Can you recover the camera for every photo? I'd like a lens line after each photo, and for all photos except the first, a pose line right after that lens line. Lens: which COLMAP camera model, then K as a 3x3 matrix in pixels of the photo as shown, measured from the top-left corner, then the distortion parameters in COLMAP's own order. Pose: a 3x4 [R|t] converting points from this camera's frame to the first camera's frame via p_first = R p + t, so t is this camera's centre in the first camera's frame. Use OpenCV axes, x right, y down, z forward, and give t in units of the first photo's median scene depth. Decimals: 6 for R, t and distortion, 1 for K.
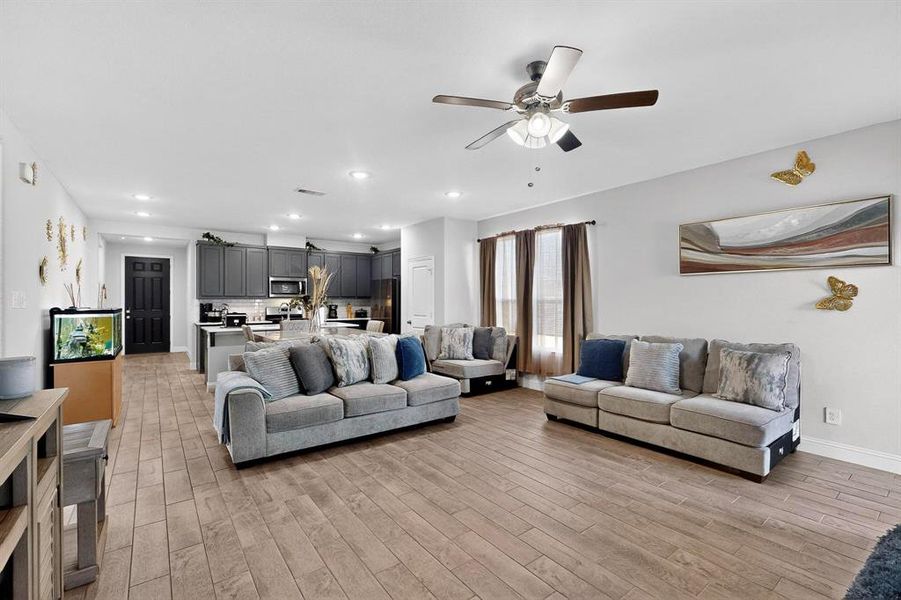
lens RADIAL K [[392.7, 0, 451.4], [0, 392.7, 299.8], [0, 0, 1]] dist [-0.000377, 0.000065]
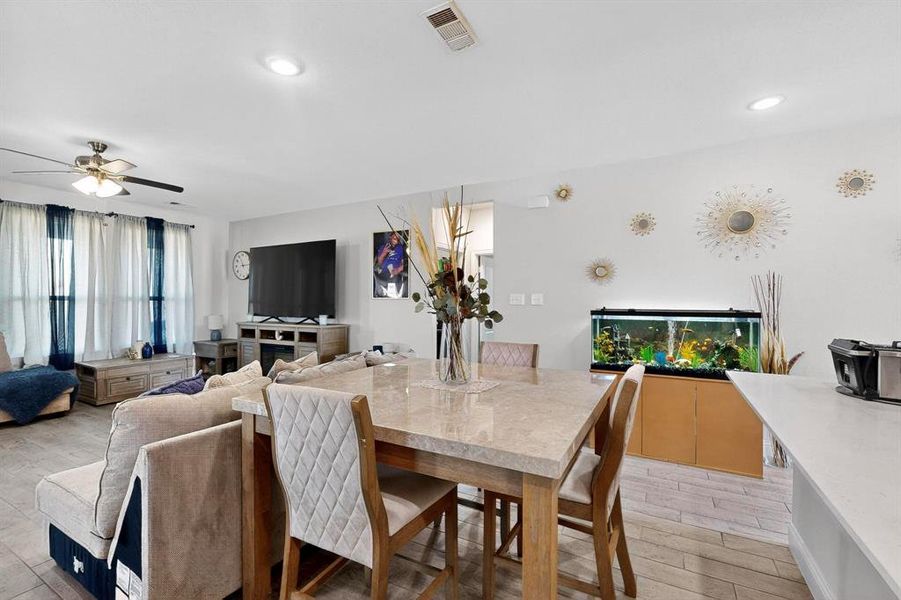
lens RADIAL K [[392.7, 0, 454.1], [0, 392.7, 300.6], [0, 0, 1]] dist [-0.000377, 0.000065]
pose [[-0.913385, -0.001537, -0.407094, -0.238421], [0.000271, 0.999990, -0.004384, 0.007010], [0.407097, -0.004115, -0.913376, 1.652539]]
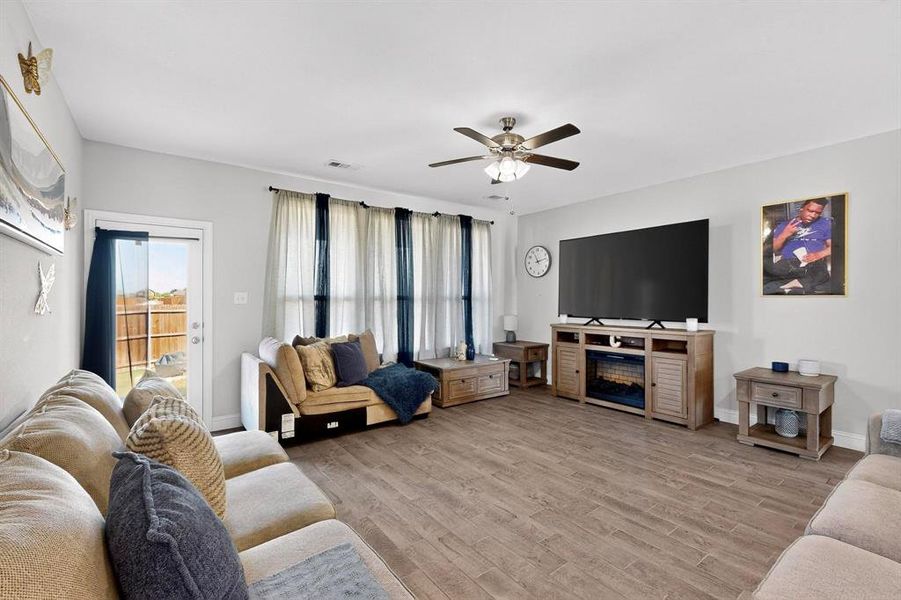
lens RADIAL K [[392.7, 0, 451.5], [0, 392.7, 298.6], [0, 0, 1]] dist [-0.000377, 0.000065]
pose [[-0.999999, 0.001086, -0.000659, 0.228391], [0.001091, 0.999964, -0.008459, 0.006579], [0.000650, -0.008460, -0.999964, 1.299813]]
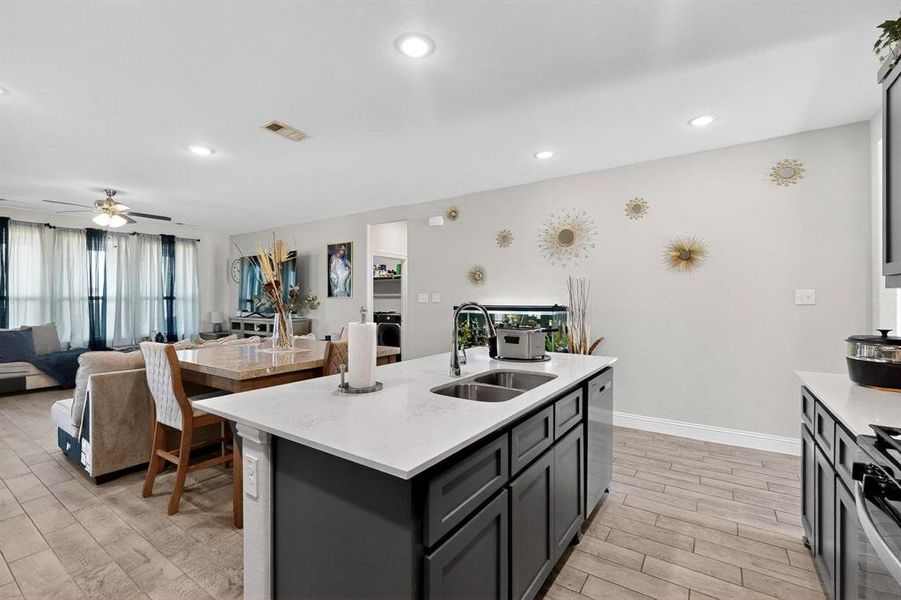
lens RADIAL K [[392.7, 0, 453.6], [0, 392.7, 297.8], [0, 0, 1]] dist [-0.000377, 0.000065]
pose [[-0.947232, 0.000640, -0.320549, -0.497497], [0.002992, 0.999972, -0.006846, 0.007717], [0.320536, -0.007444, -0.947207, 2.053463]]
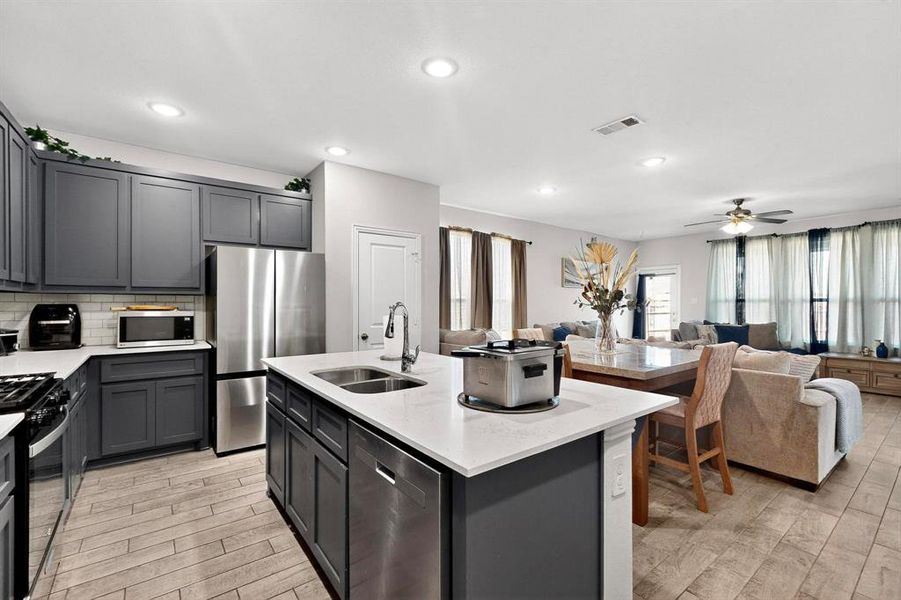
lens RADIAL K [[392.7, 0, 449.4], [0, 392.7, 300.3], [0, 0, 1]] dist [-0.000377, 0.000065]
pose [[-0.002606, 0.002243, 0.999994, -1.187807], [-0.006098, 0.999979, -0.002259, 0.007386], [-0.999978, -0.006104, -0.002593, 1.528984]]
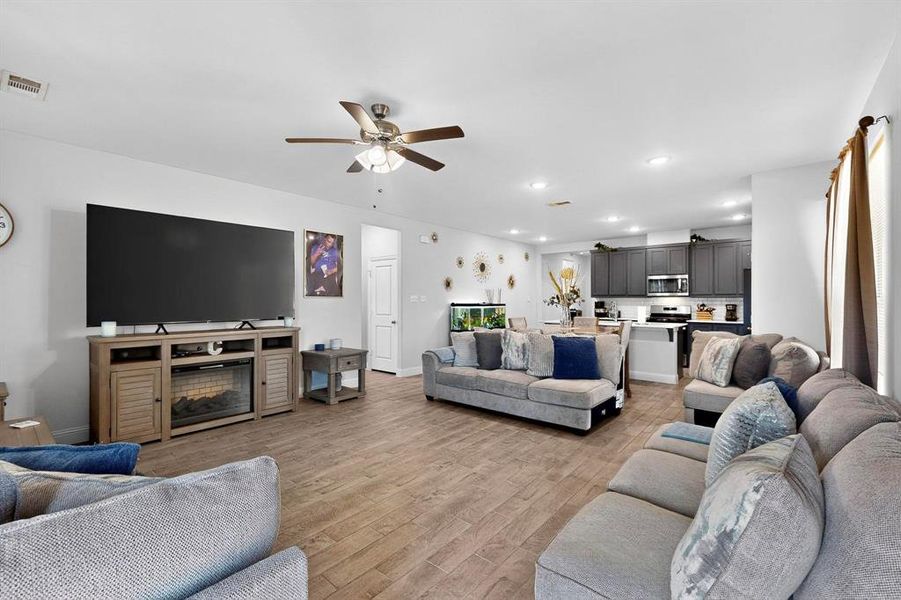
lens RADIAL K [[392.7, 0, 452.1], [0, 392.7, 298.1], [0, 0, 1]] dist [-0.000377, 0.000065]
pose [[0.221931, -0.003388, -0.975056, 0.821426], [0.002877, 0.999992, -0.002820, 0.001959], [0.975058, -0.002179, 0.221939, 0.533387]]
